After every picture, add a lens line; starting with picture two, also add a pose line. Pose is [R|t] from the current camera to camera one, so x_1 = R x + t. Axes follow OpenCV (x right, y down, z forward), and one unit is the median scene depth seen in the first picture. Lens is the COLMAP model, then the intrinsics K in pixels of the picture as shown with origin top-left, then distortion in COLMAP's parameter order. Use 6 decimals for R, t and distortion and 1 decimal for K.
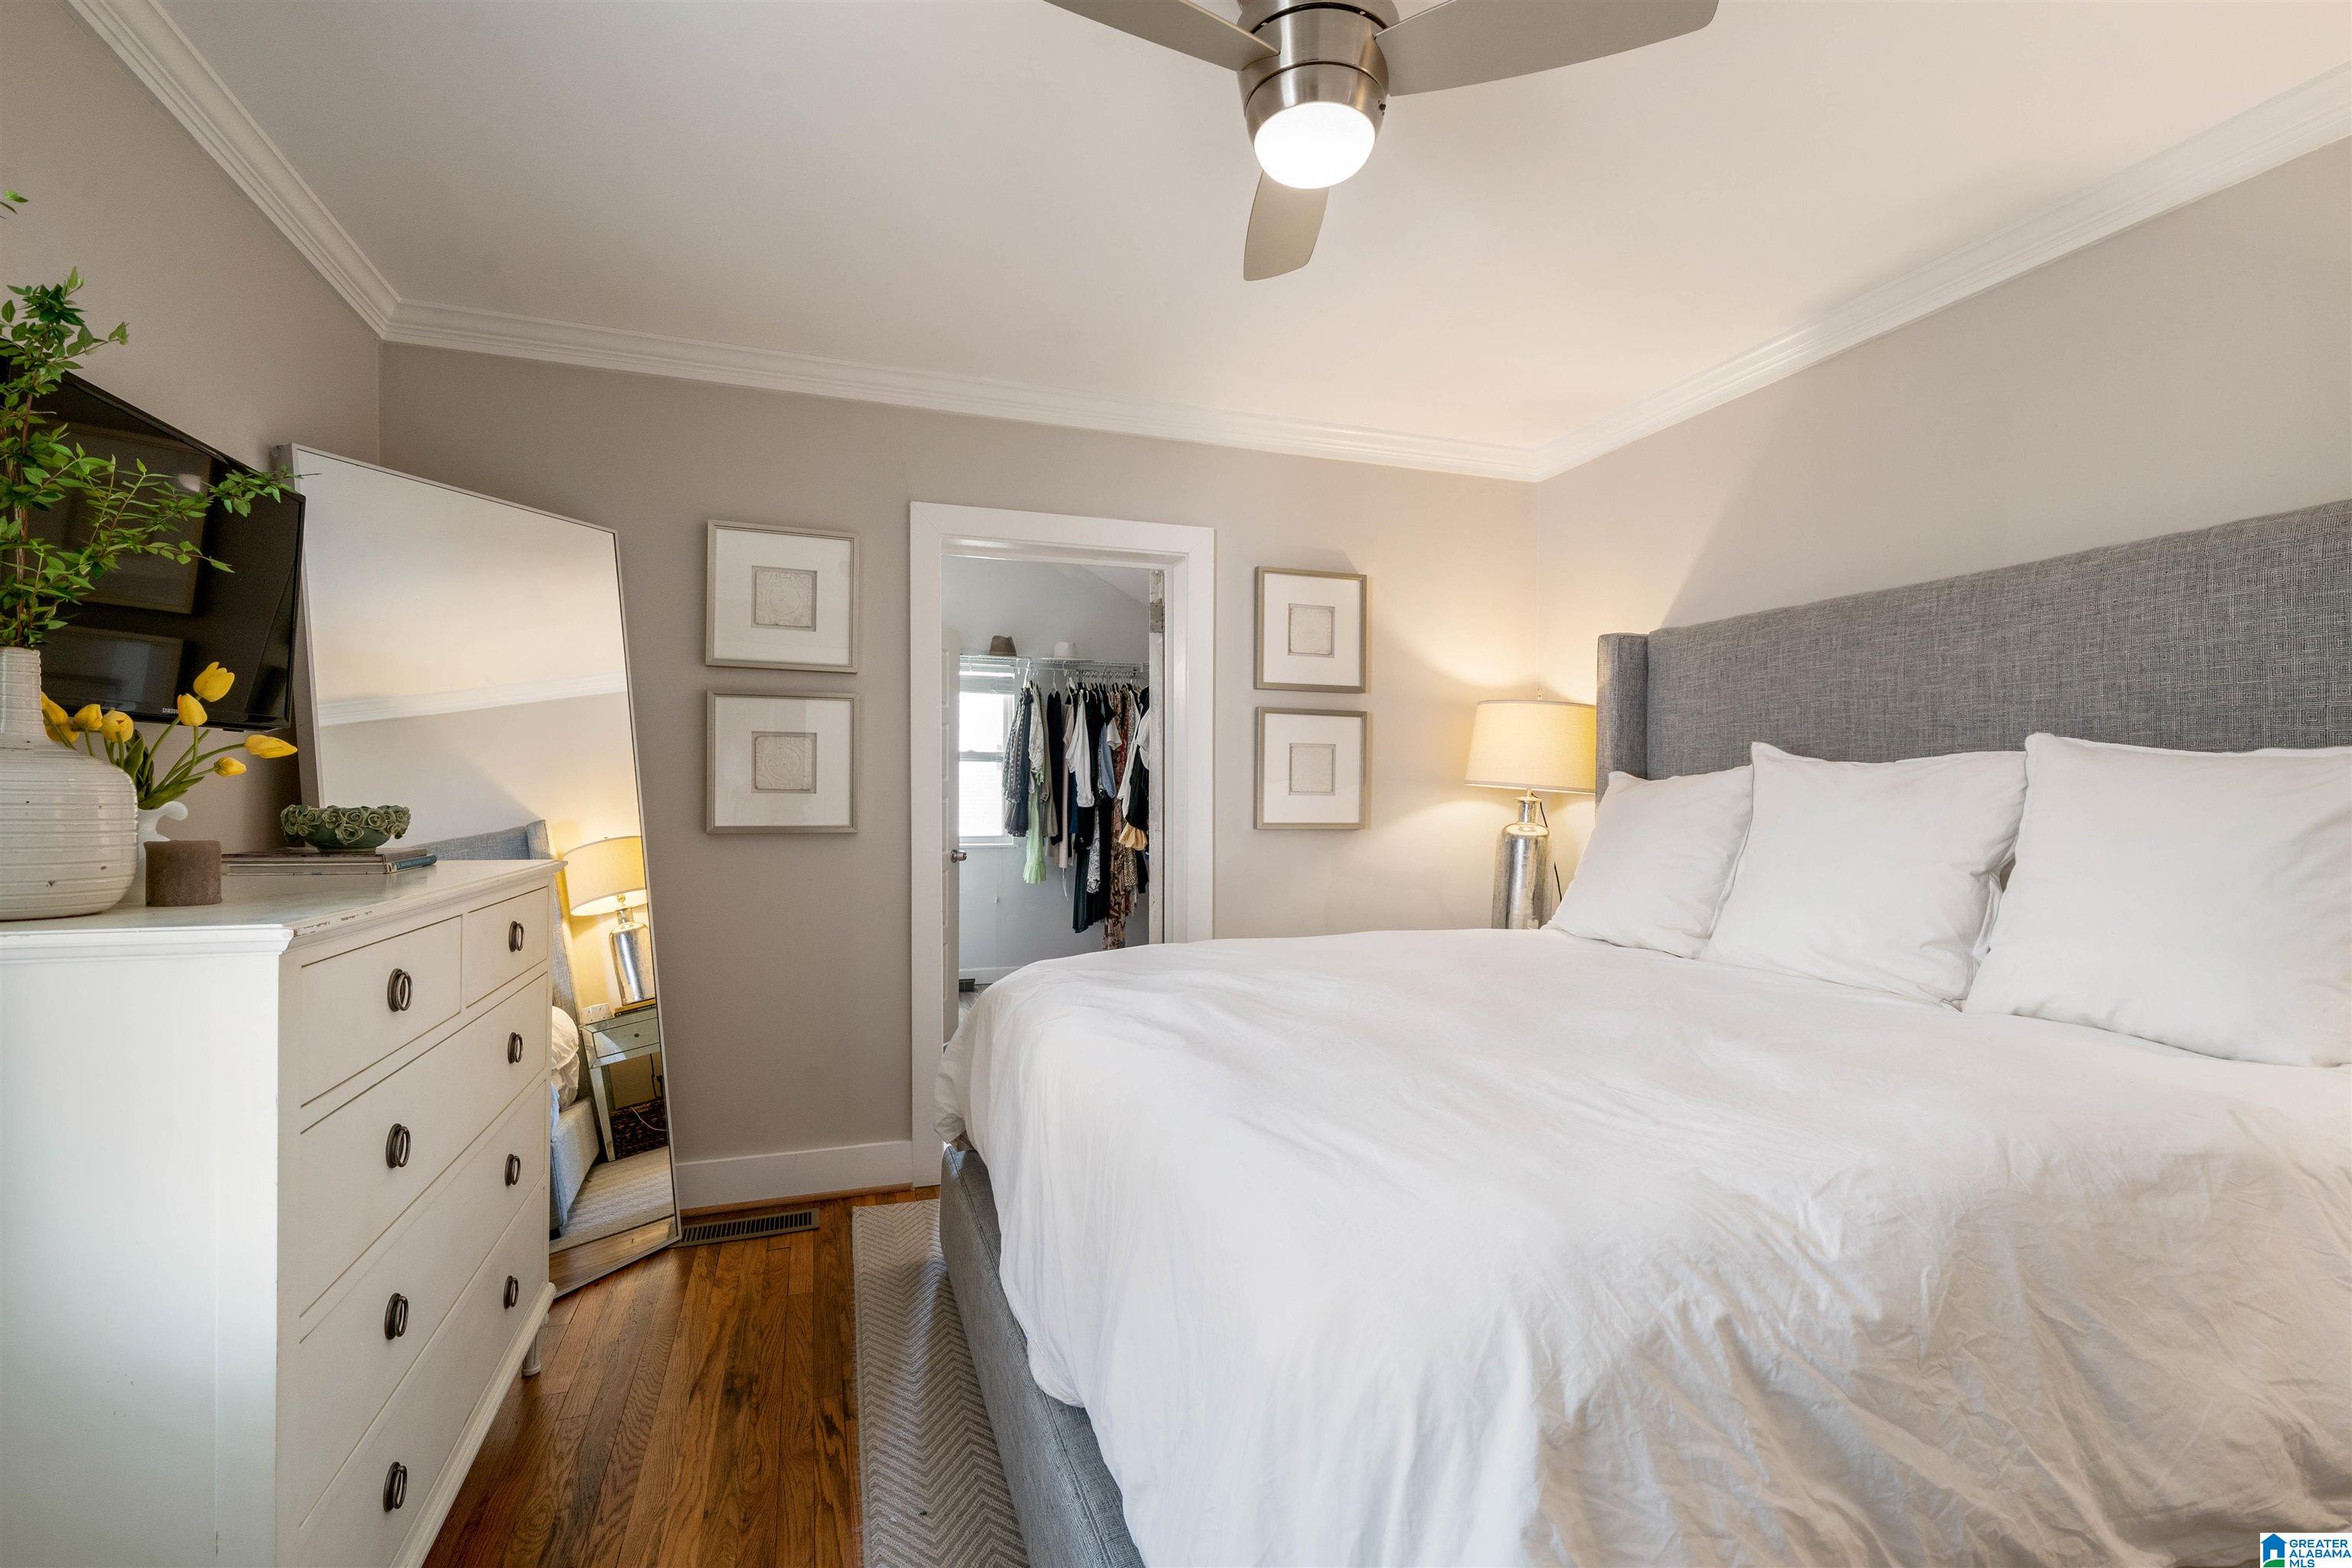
lens RADIAL K [[1051.9, 0, 1176.0], [0, 1051.9, 784.0], [0, 0, 1]] dist [0.000109, 0.000005]
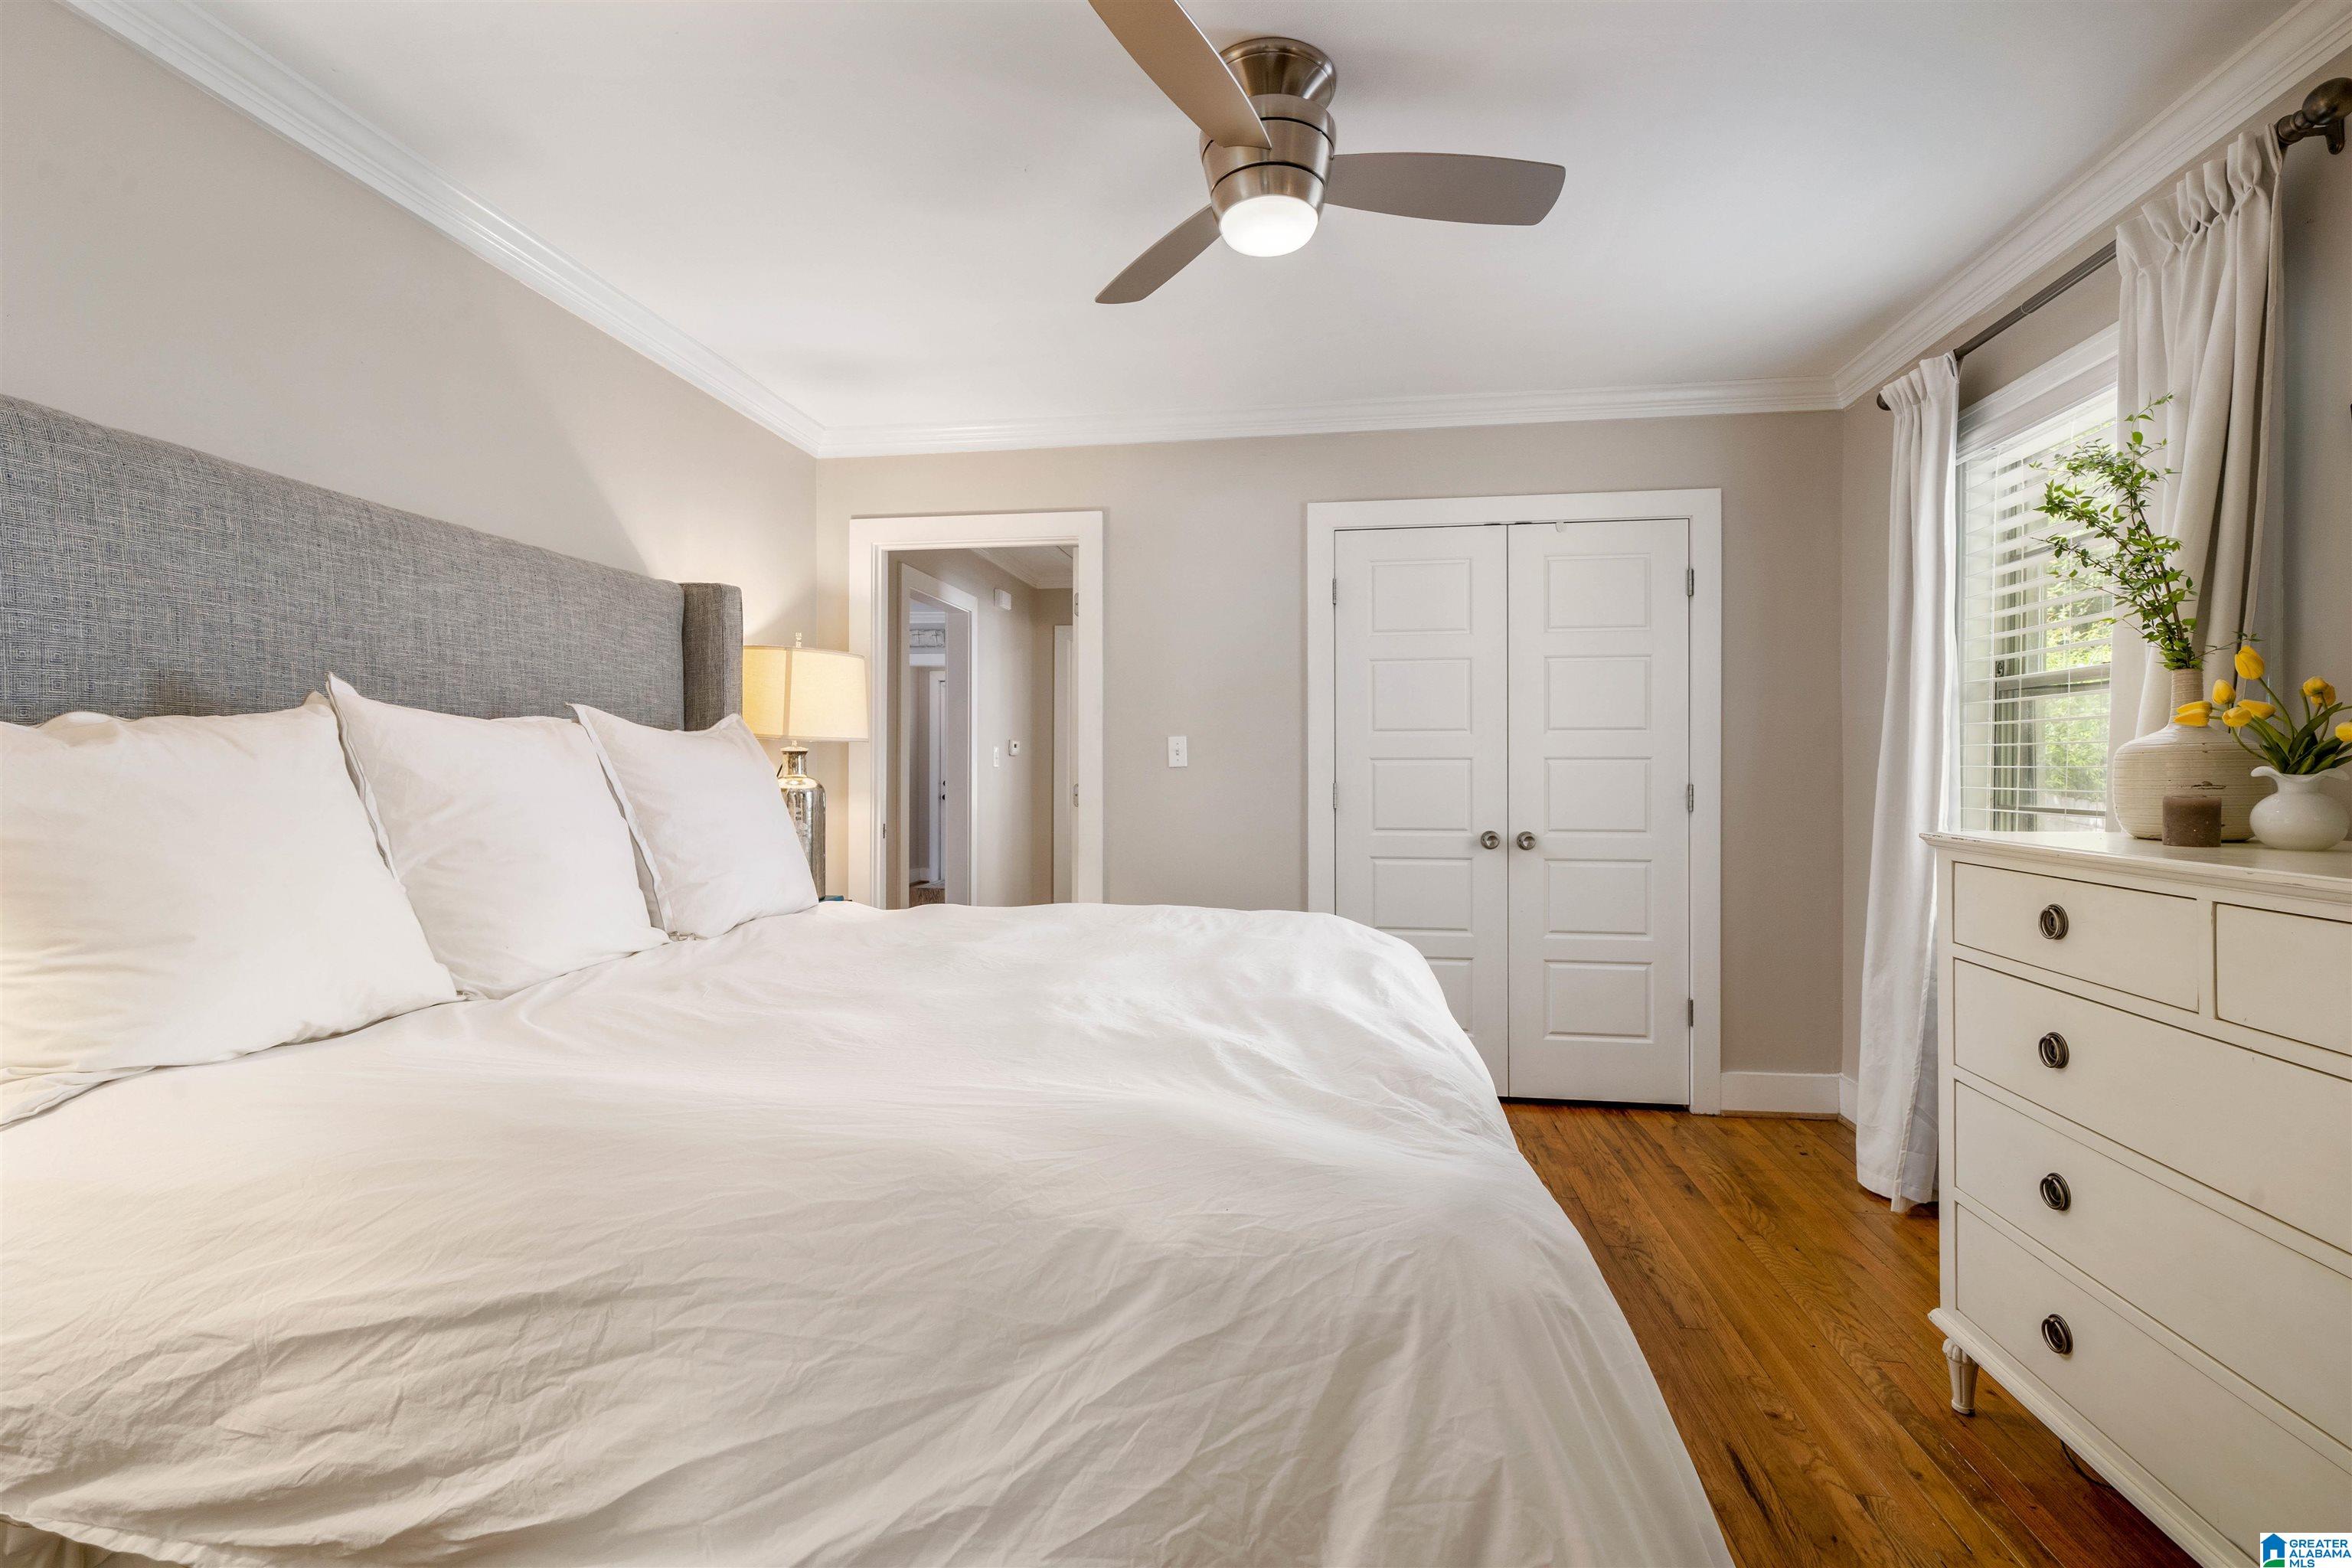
lens RADIAL K [[1051.9, 0, 1176.0], [0, 1051.9, 784.0], [0, 0, 1]] dist [0.000109, 0.000005]
pose [[-0.882962, -0.002182, 0.469439, -0.227268], [-0.001099, 0.999996, 0.002581, 0.027889], [-0.469442, 0.001763, -0.882961, 1.438231]]
